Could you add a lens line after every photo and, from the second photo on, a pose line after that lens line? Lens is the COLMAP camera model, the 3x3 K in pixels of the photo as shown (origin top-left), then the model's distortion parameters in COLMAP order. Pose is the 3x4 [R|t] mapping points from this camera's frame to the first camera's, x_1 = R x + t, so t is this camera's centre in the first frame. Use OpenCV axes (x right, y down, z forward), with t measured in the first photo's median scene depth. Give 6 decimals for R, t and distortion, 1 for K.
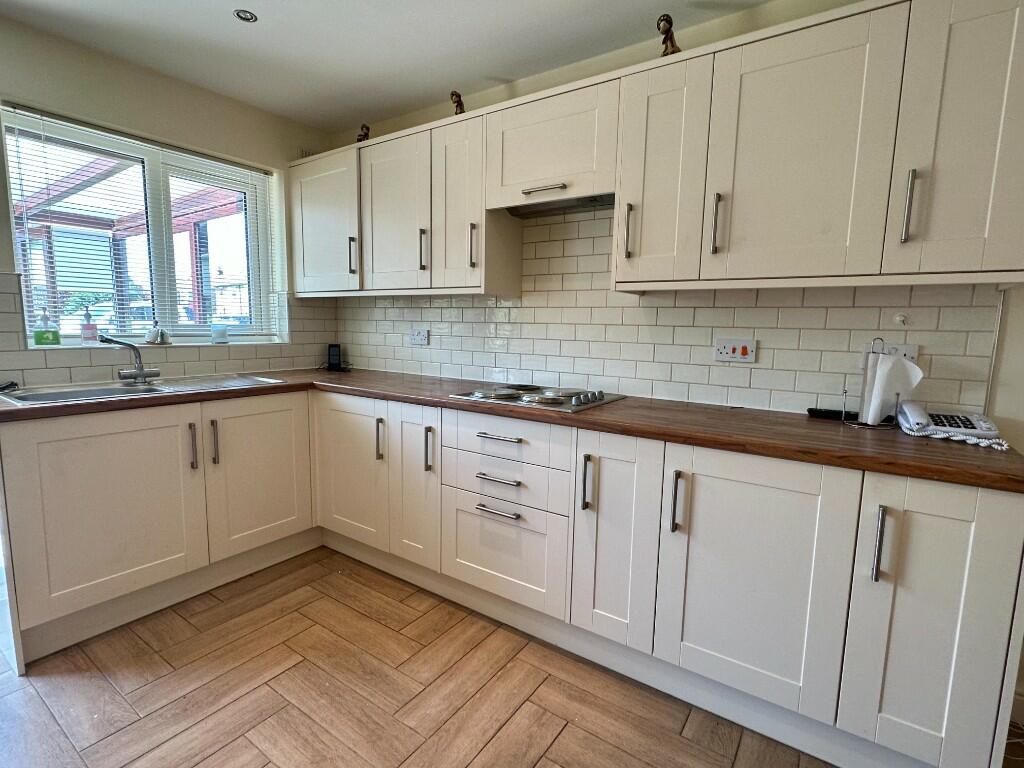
lens RADIAL K [[499.1, 0, 512.8], [0, 499.1, 385.6], [0, 0, 1]] dist [0.001314, 0.000021]
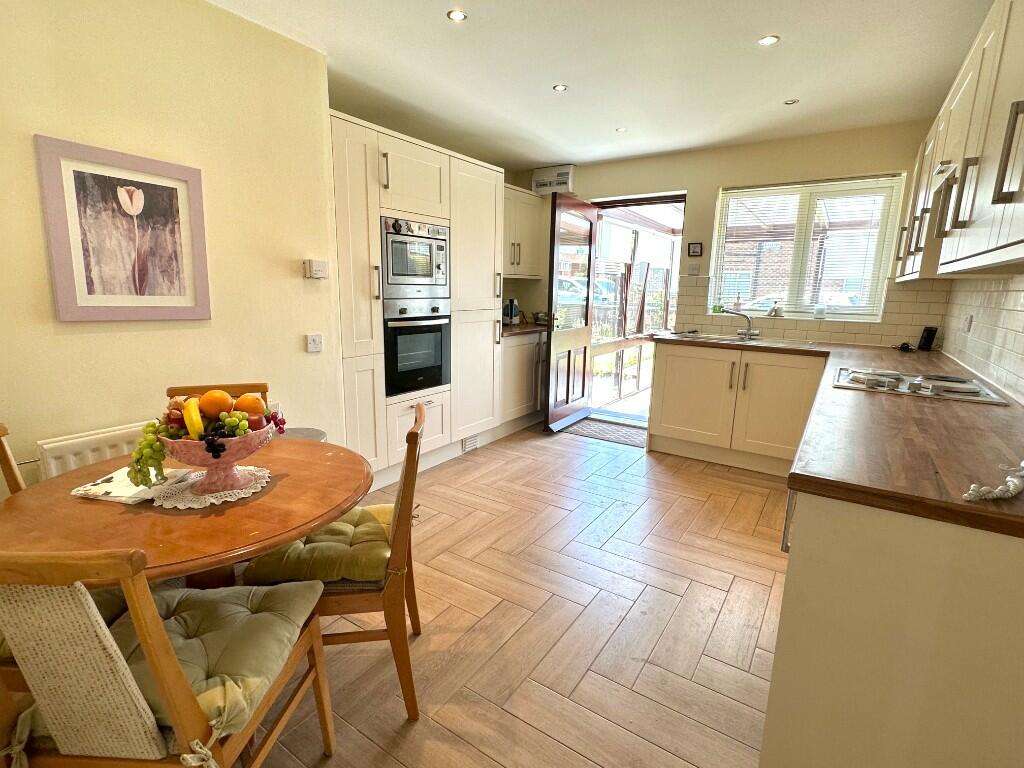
lens RADIAL K [[499.1, 0, 511.6], [0, 499.1, 384.2], [0, 0, 1]] dist [0.001314, 0.000021]
pose [[0.007073, 0.175008, -0.984542, 0.997166], [-0.143390, 0.974569, 0.172205, -0.033054], [0.989641, 0.139956, 0.031988, 0.200602]]
